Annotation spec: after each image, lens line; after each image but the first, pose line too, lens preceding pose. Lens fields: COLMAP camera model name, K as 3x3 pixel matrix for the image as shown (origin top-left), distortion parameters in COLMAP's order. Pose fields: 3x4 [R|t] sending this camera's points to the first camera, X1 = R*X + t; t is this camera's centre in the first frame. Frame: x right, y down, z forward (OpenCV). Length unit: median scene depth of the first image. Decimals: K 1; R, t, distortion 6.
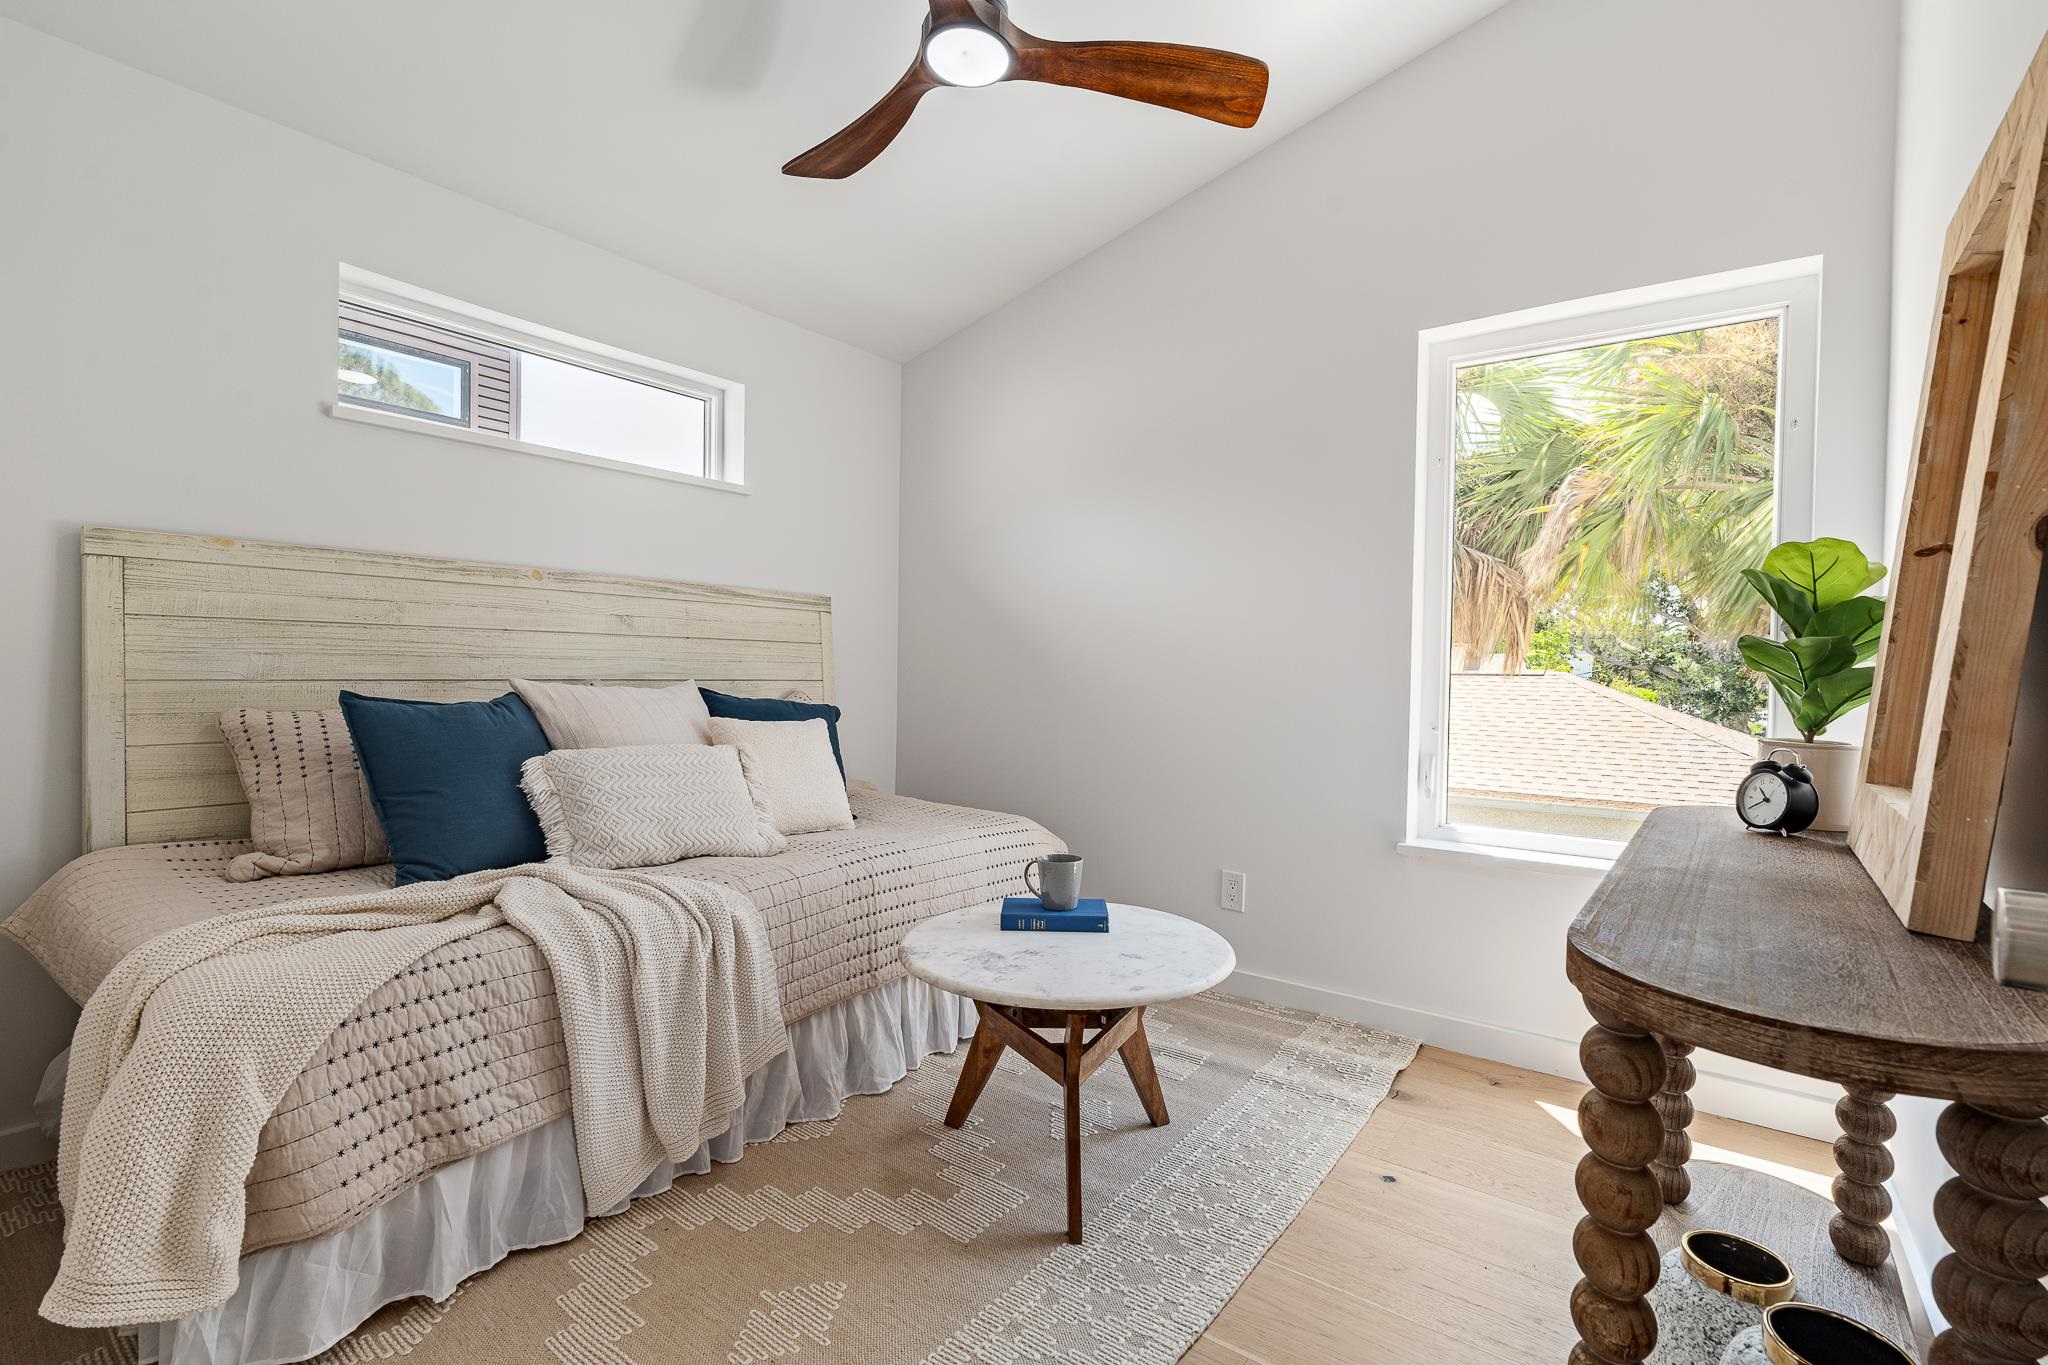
lens RADIAL K [[921.9, 0, 1024.3], [0, 921.9, 682.3], [0, 0, 1]] dist [-0.006429, 0.001647]
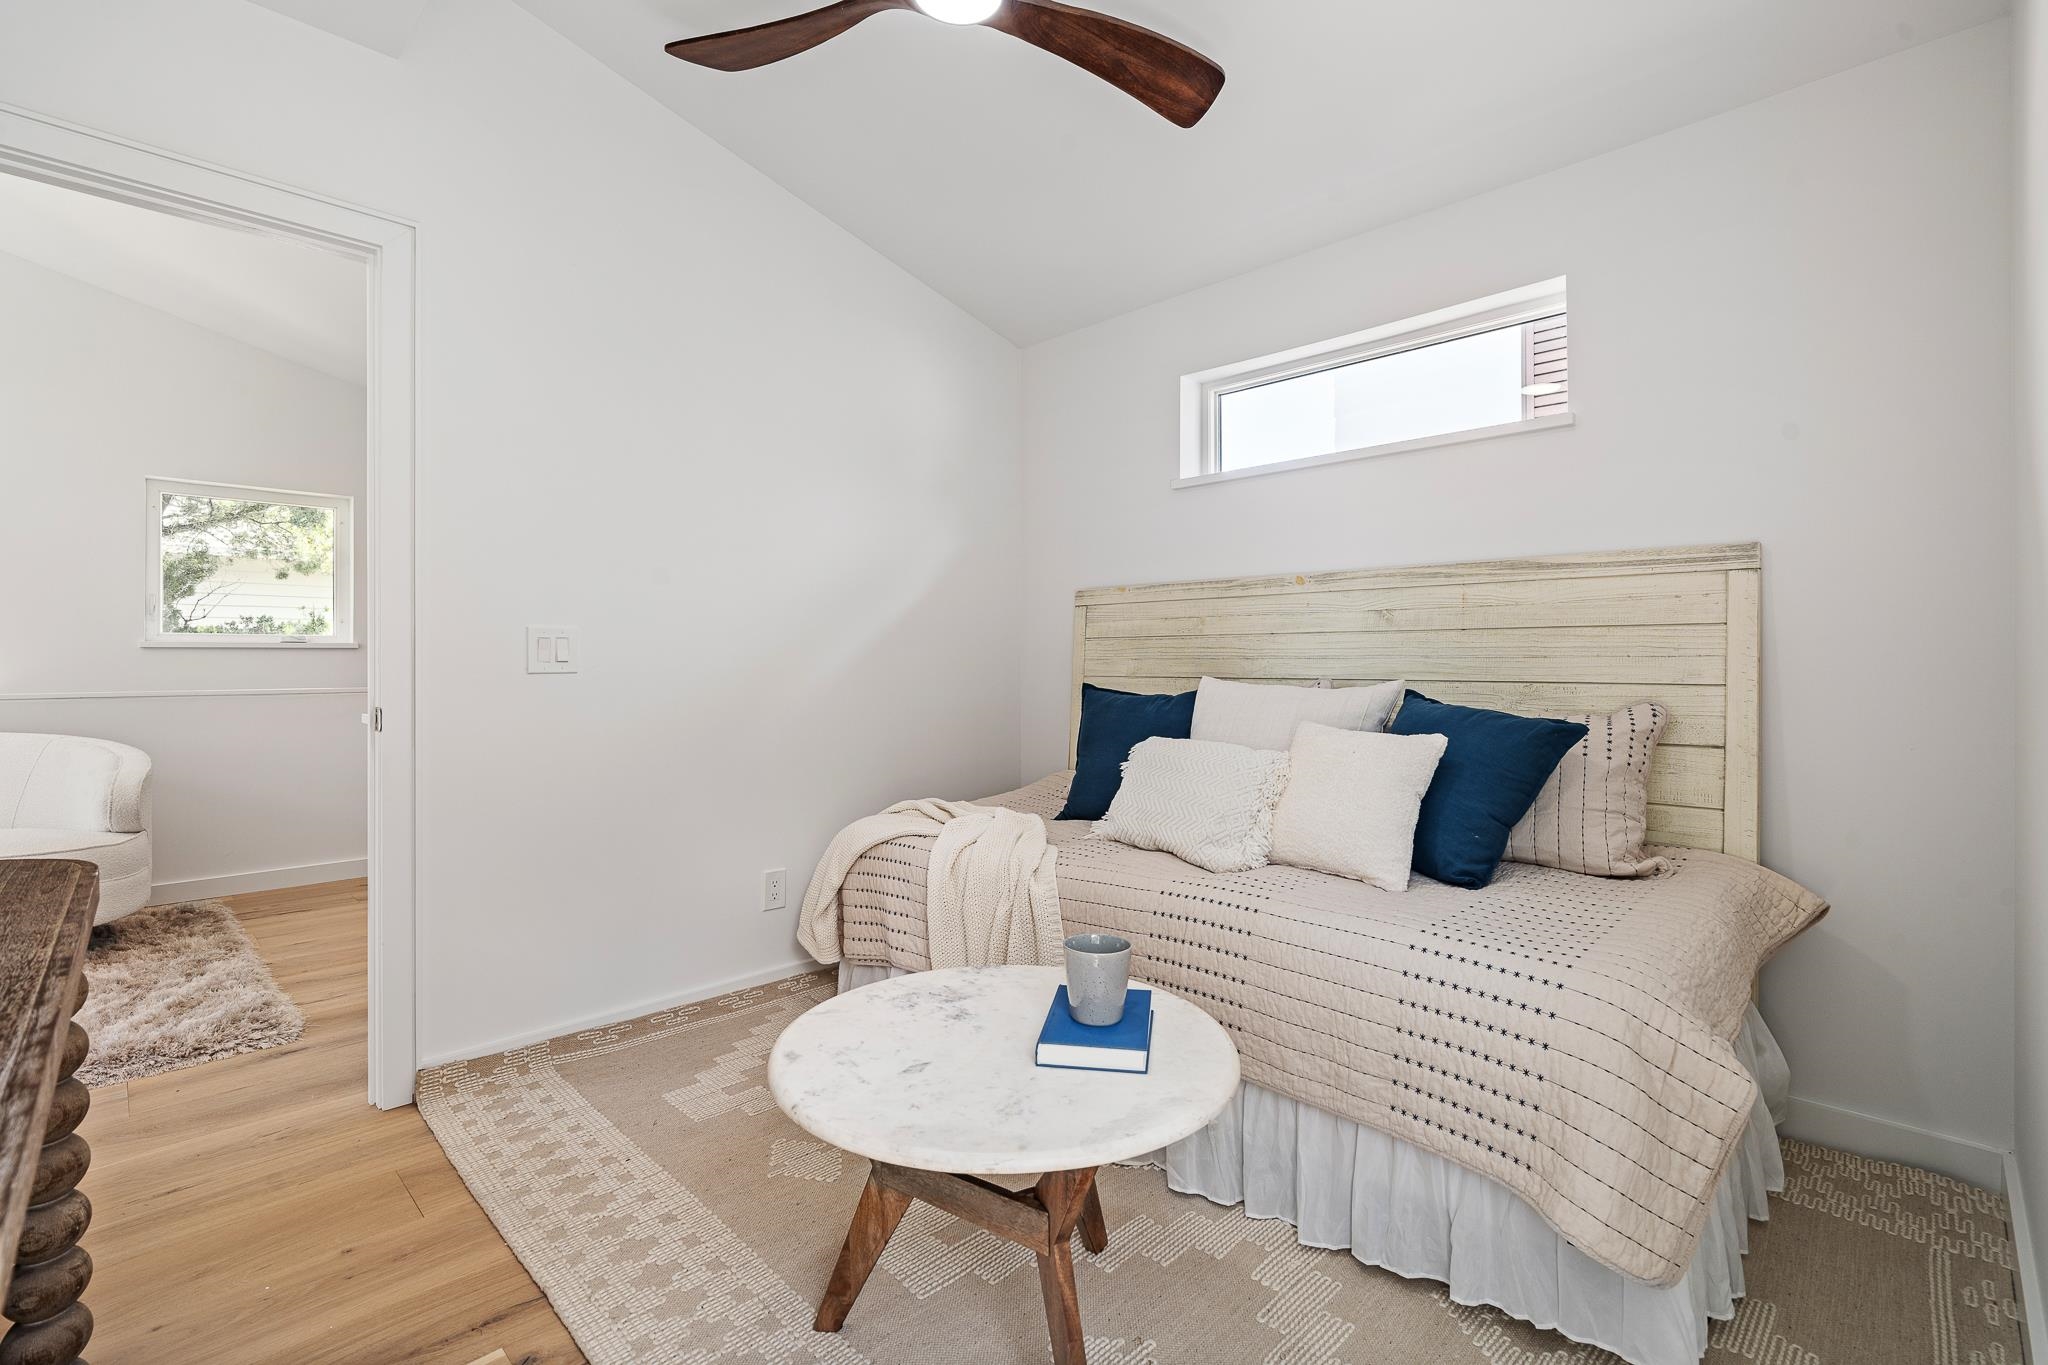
lens RADIAL K [[921.9, 0, 1020.6], [0, 921.9, 667.2], [0, 0, 1]] dist [-0.006429, 0.001647]
pose [[-0.145394, -0.009950, -0.989324, 0.658206], [-0.015337, 0.999852, -0.007802, -0.003293], [0.989255, 0.014038, -0.145525, 0.964686]]
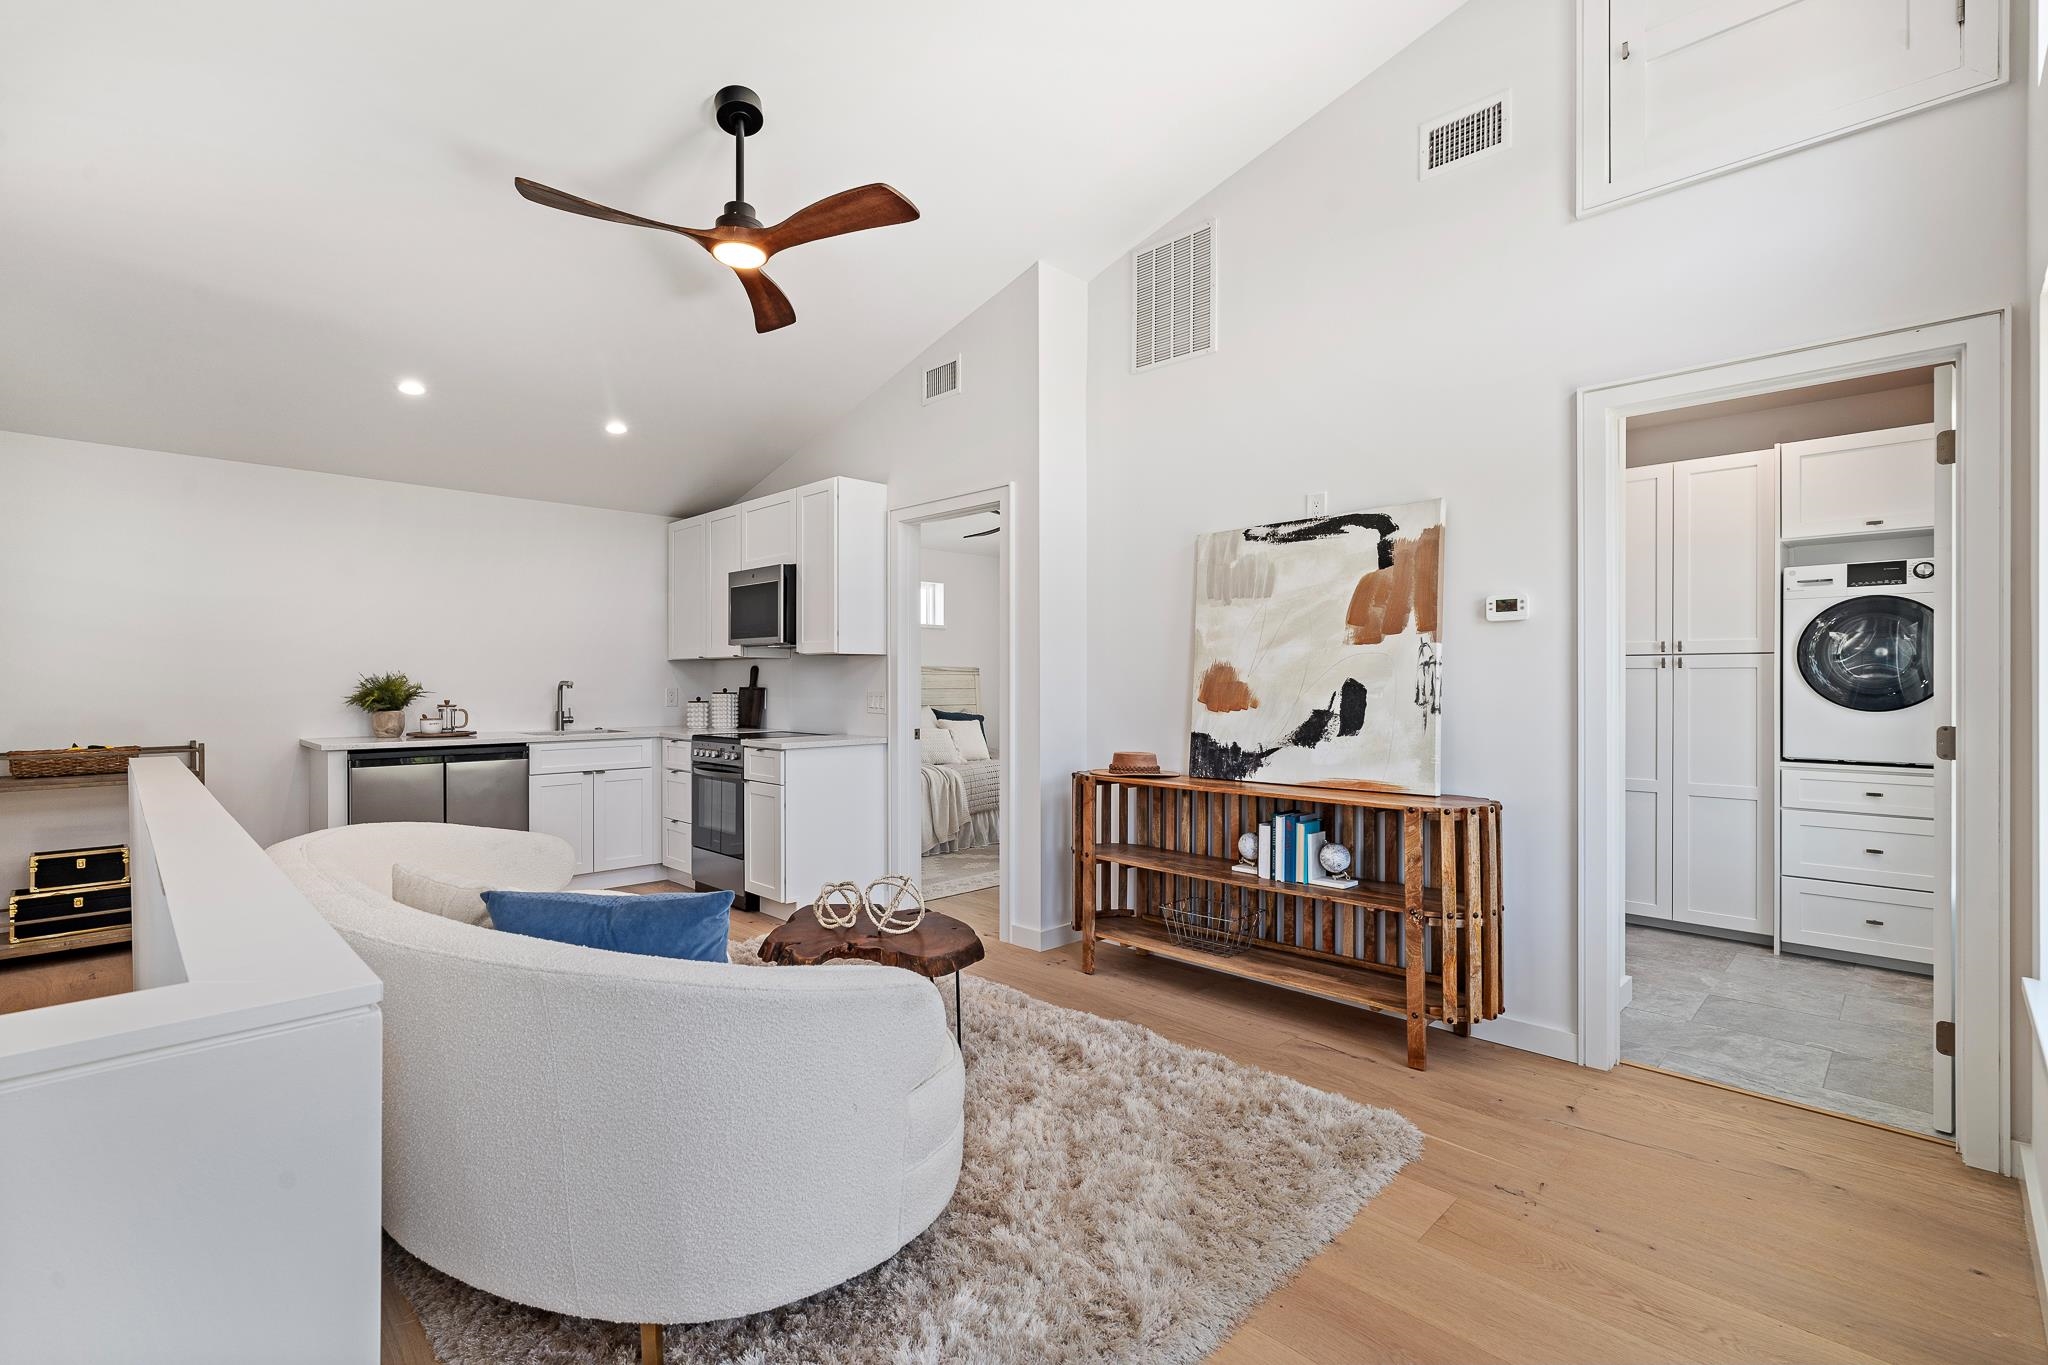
lens RADIAL K [[921.9, 0, 1028.3], [0, 921.9, 684.5], [0, 0, 1]] dist [-0.006429, 0.001647]
pose [[0.990297, -0.013296, -0.138332, 0.360014], [0.011407, 0.999831, -0.014443, -0.027478], [0.138501, 0.012725, 0.990281, -1.975950]]
